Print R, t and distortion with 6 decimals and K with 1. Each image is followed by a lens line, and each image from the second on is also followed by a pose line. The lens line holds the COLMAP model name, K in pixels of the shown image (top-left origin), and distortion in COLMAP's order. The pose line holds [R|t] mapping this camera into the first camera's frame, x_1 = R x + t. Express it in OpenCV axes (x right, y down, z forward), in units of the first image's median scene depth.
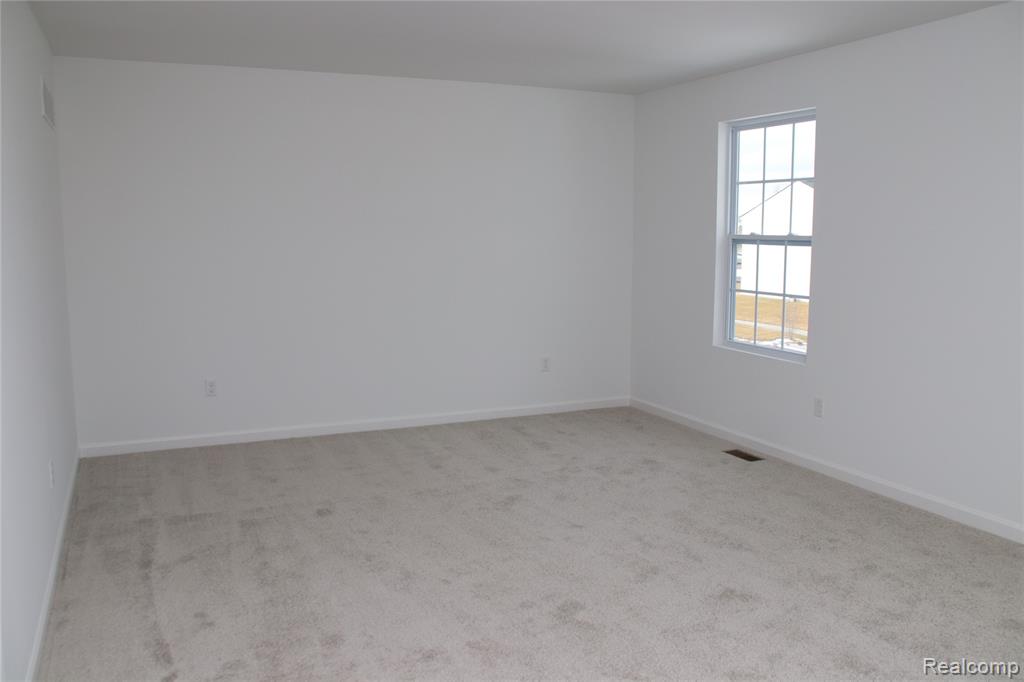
lens RADIAL K [[855.3, 0, 510.0], [0, 855.3, 345.0], [0, 0, 1]] dist [-0.140006, 0.135694]
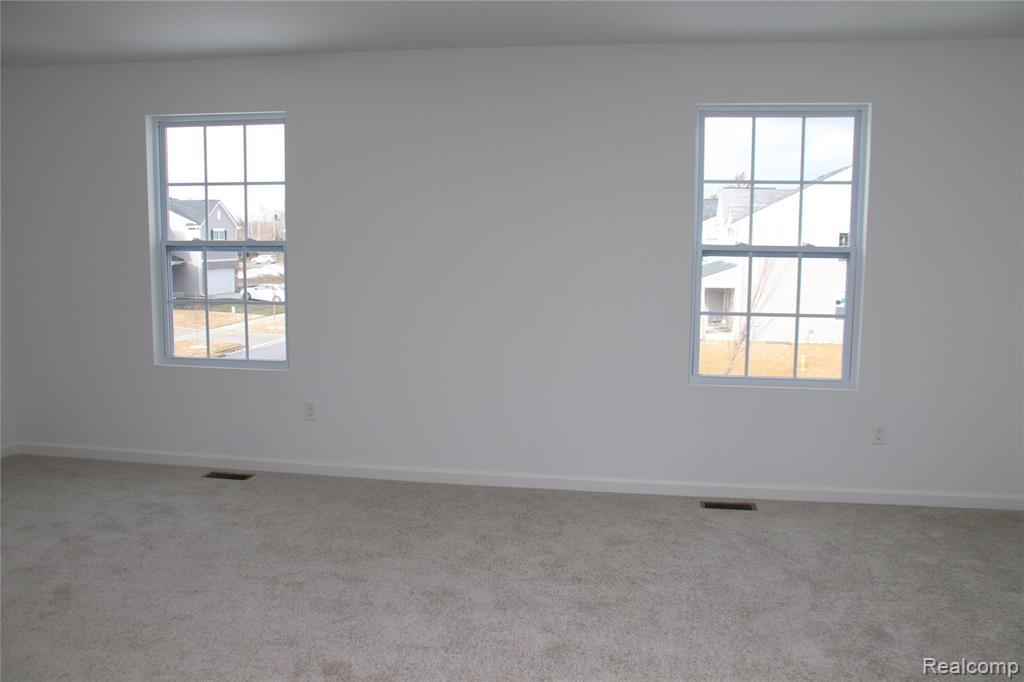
lens RADIAL K [[869.4, 0, 512.0], [0, 869.4, 341.0], [0, 0, 1]] dist [-0.154834, 0.143361]
pose [[0.560006, -0.097774, 0.822699, -0.320249], [0.105426, 0.993349, 0.046292, -0.029530], [-0.821754, 0.060810, 0.566589, 0.203488]]
